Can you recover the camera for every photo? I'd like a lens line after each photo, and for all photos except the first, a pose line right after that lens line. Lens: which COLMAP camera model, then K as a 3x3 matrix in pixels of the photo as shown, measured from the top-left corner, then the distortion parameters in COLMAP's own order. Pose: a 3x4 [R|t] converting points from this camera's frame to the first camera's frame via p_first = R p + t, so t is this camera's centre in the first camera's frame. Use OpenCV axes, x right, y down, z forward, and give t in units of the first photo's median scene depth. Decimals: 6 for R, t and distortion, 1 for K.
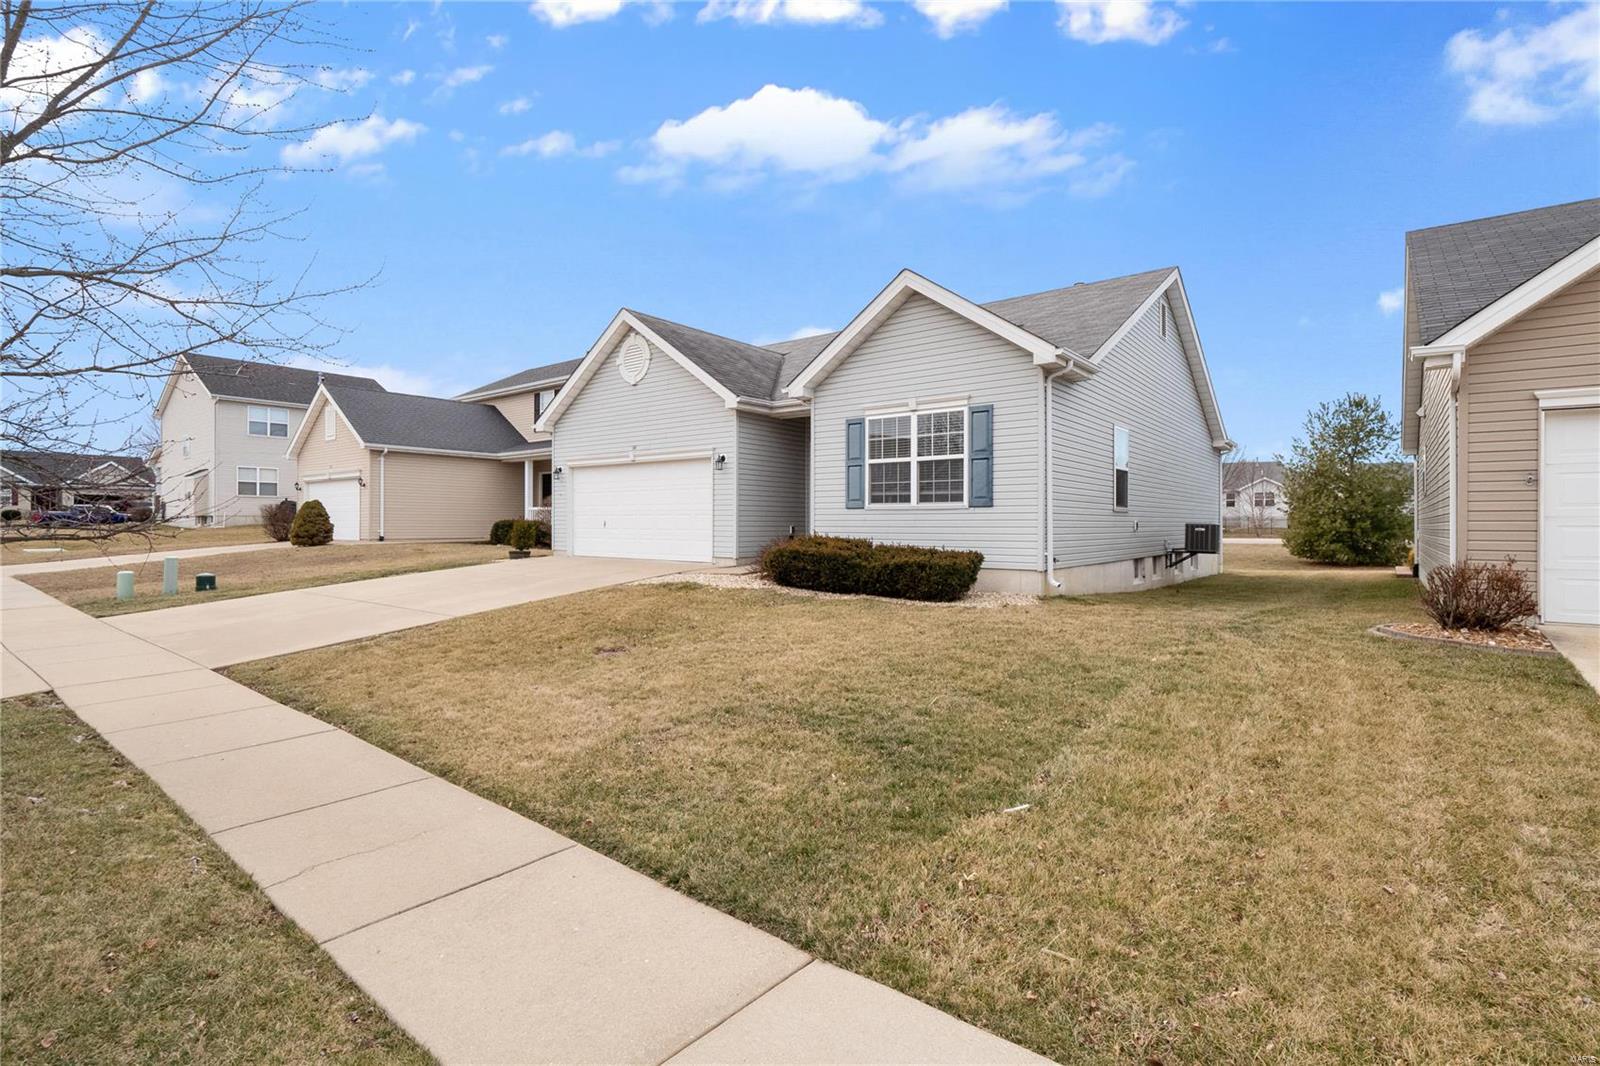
lens RADIAL K [[761.9, 0, 792.4], [0, 761.9, 527.0], [0, 0, 1]] dist [-0.013264, -0.001008]
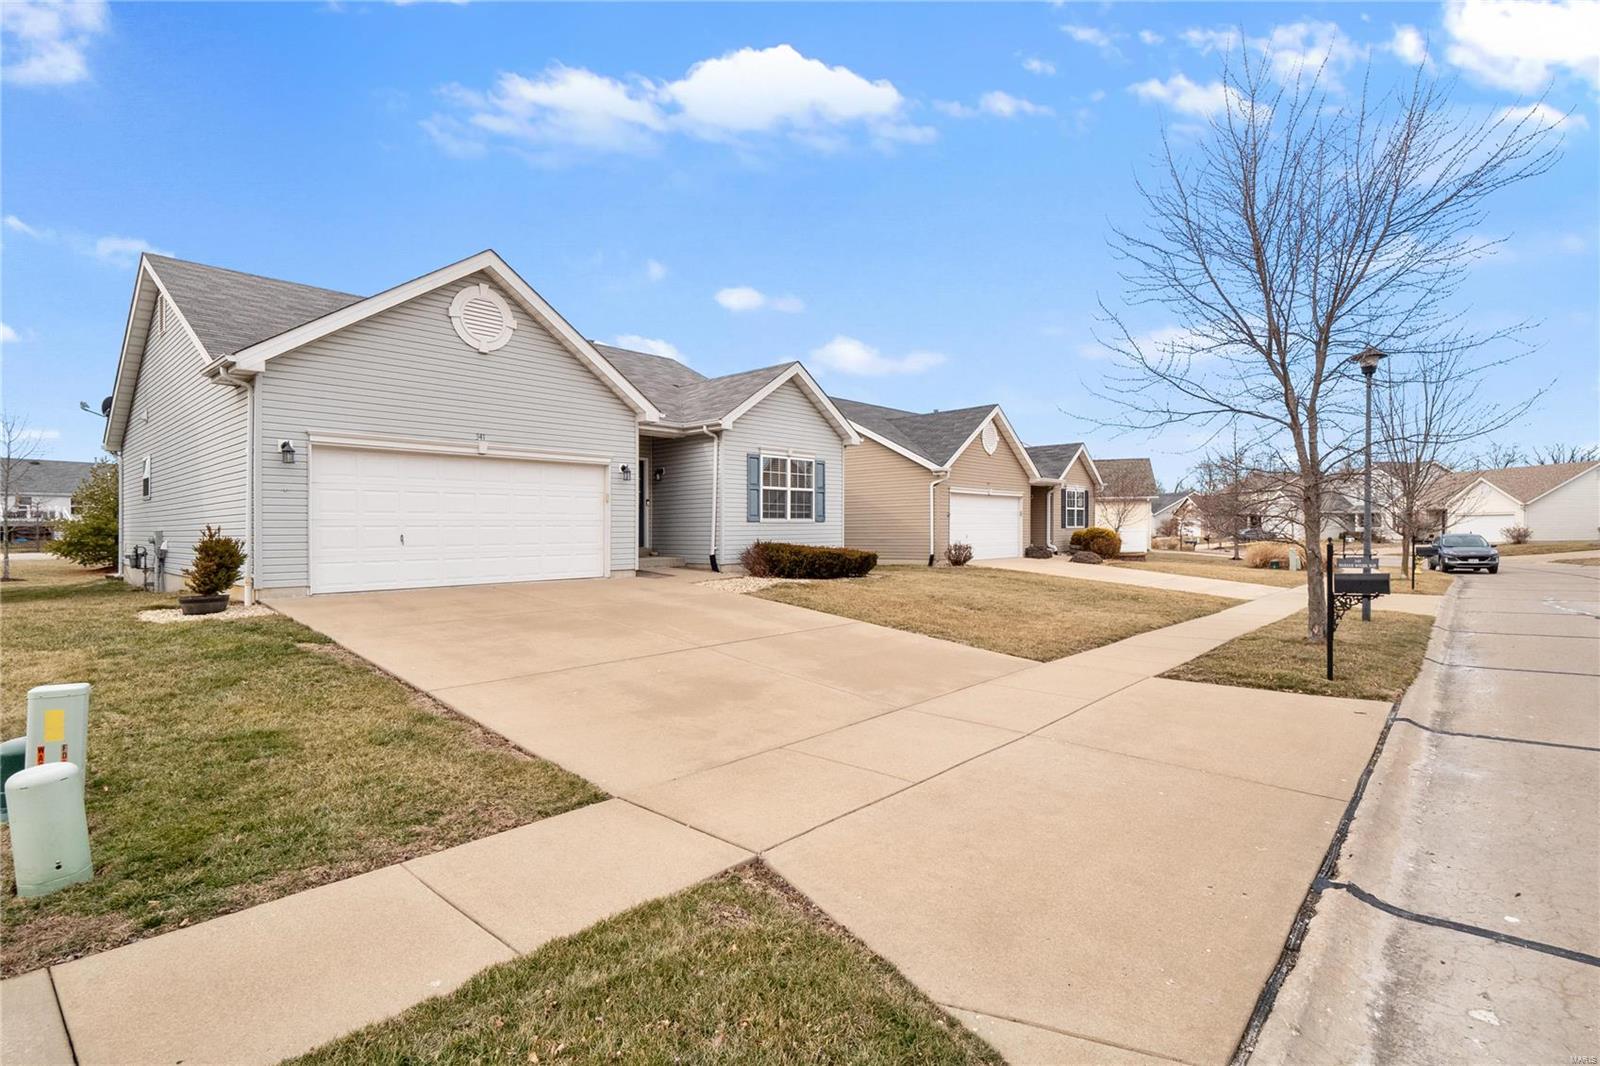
lens RADIAL K [[761.9, 0, 797.0], [0, 761.9, 529.9], [0, 0, 1]] dist [-0.013264, -0.001008]
pose [[0.043563, -0.002072, 0.999049, -1.315746], [0.016426, 0.999864, 0.001357, -0.011736], [-0.998916, 0.016351, 0.043591, 0.924645]]
